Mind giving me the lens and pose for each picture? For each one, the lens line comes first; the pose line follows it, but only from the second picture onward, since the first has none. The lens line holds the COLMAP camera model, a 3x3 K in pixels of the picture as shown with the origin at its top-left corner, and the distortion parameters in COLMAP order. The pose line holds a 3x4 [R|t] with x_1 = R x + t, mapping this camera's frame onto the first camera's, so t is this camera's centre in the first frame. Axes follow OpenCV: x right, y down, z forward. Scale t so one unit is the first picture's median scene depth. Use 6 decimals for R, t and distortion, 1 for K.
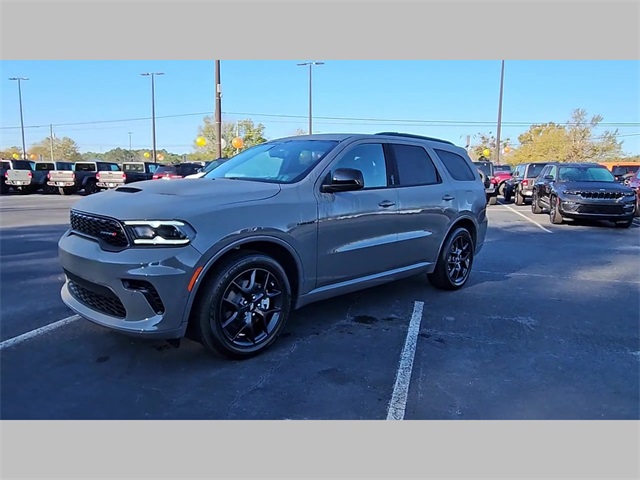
lens RADIAL K [[438.3, 0, 310.7], [0, 438.3, 237.9], [0, 0, 1]] dist [0.011409, -0.009648]
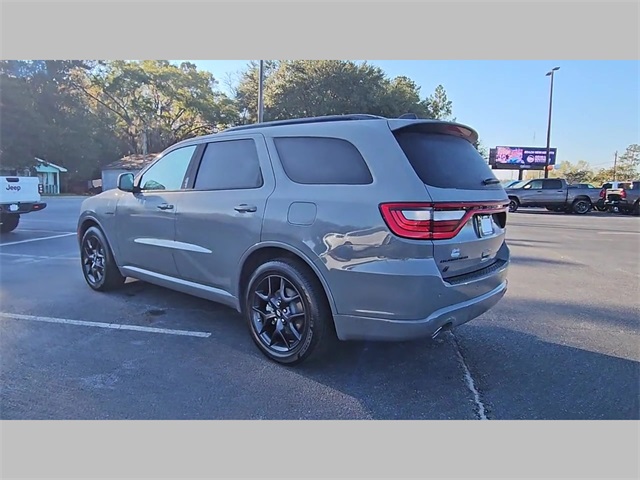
lens RADIAL K [[438.3, 0, 312.1], [0, 438.3, 241.5], [0, 0, 1]] dist [0.011409, -0.009648]
pose [[0.073335, 0.107308, -0.991518, 1.362571], [-0.153459, 0.983568, 0.095098, -0.167071], [0.985430, 0.145184, 0.088597, 1.433311]]
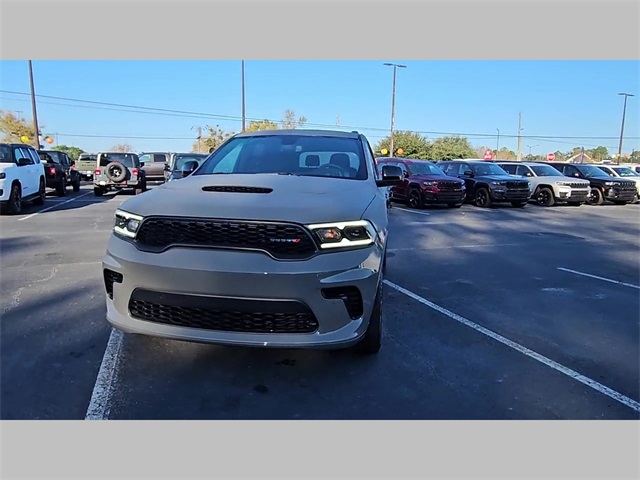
lens RADIAL K [[438.3, 0, 310.3], [0, 438.3, 237.6], [0, 0, 1]] dist [0.011409, -0.009648]
pose [[0.816857, -0.085837, 0.570418, -0.734329], [0.073634, 0.996293, 0.044477, -0.040926], [-0.572122, 0.005671, 0.820149, 0.207860]]
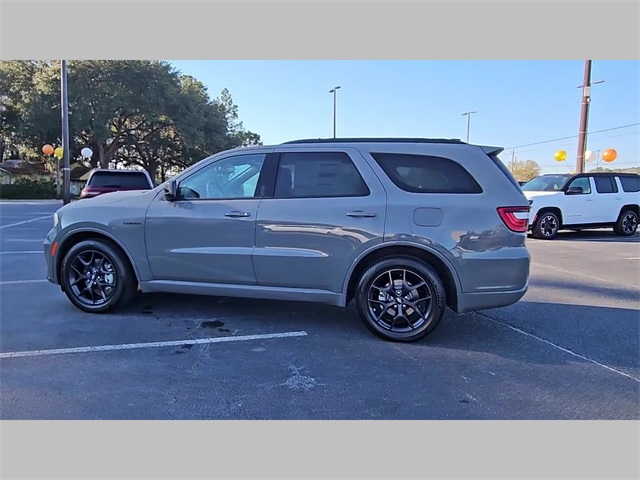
lens RADIAL K [[438.0, 0, 313.6], [0, 438.0, 240.8], [0, 0, 1]] dist [0.008646, -0.002631]
pose [[0.542815, 0.086995, -0.835334, 1.256637], [-0.122703, 0.992163, 0.023593, -0.072918], [0.830840, 0.089691, 0.549236, 0.694599]]
